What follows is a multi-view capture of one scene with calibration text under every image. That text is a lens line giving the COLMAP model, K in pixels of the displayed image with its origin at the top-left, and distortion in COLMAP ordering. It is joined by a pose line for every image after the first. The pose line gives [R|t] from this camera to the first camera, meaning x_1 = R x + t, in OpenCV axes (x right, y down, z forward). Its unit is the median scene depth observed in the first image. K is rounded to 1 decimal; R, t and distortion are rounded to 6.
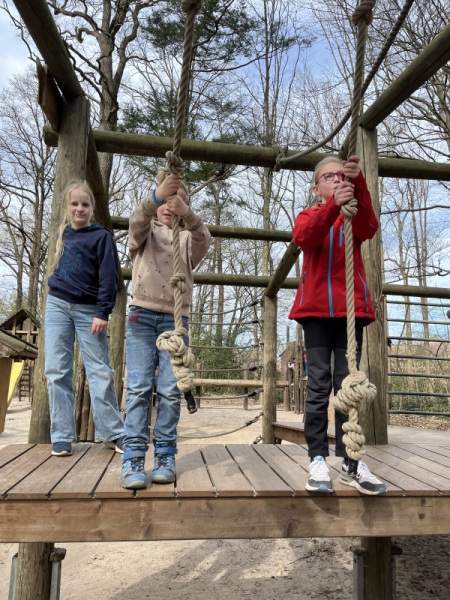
lens RADIAL K [[457.4, 0, 225.0], [0, 457.4, 300.0], [0, 0, 1]] dist [0.073851, -0.102889]
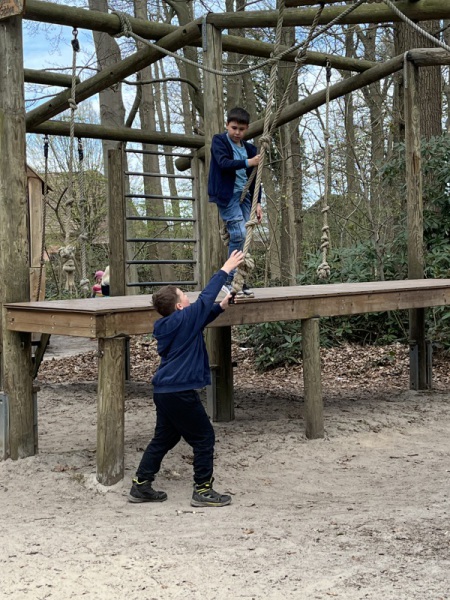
lens RADIAL K [[1119.2, 0, 225.0], [0, 1119.2, 300.0], [0, 0, 1]] dist [-0.009642, 0.210486]
pose [[0.786506, -0.075299, 0.612976, -2.514052], [-0.050695, 0.981318, 0.185594, -0.382720], [-0.615499, -0.177046, 0.767995, -2.246345]]
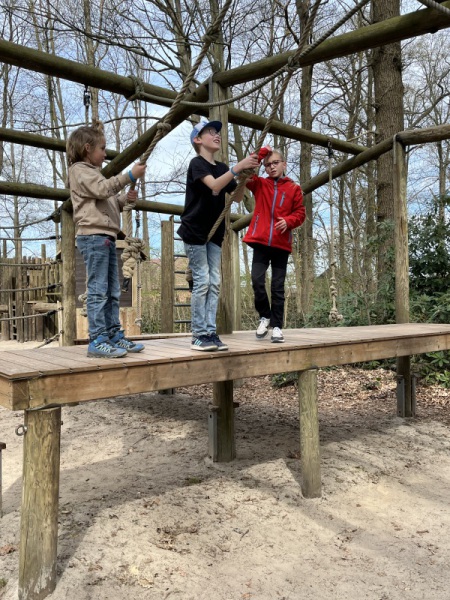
lens RADIAL K [[550.4, 0, 225.0], [0, 550.4, 300.0], [0, 0, 1]] dist [0.009995, -0.010346]
pose [[0.842061, -0.041807, 0.537760, -0.858204], [-0.048108, 0.987197, 0.152078, -0.055385], [-0.537233, -0.153929, 0.829269, -0.529755]]
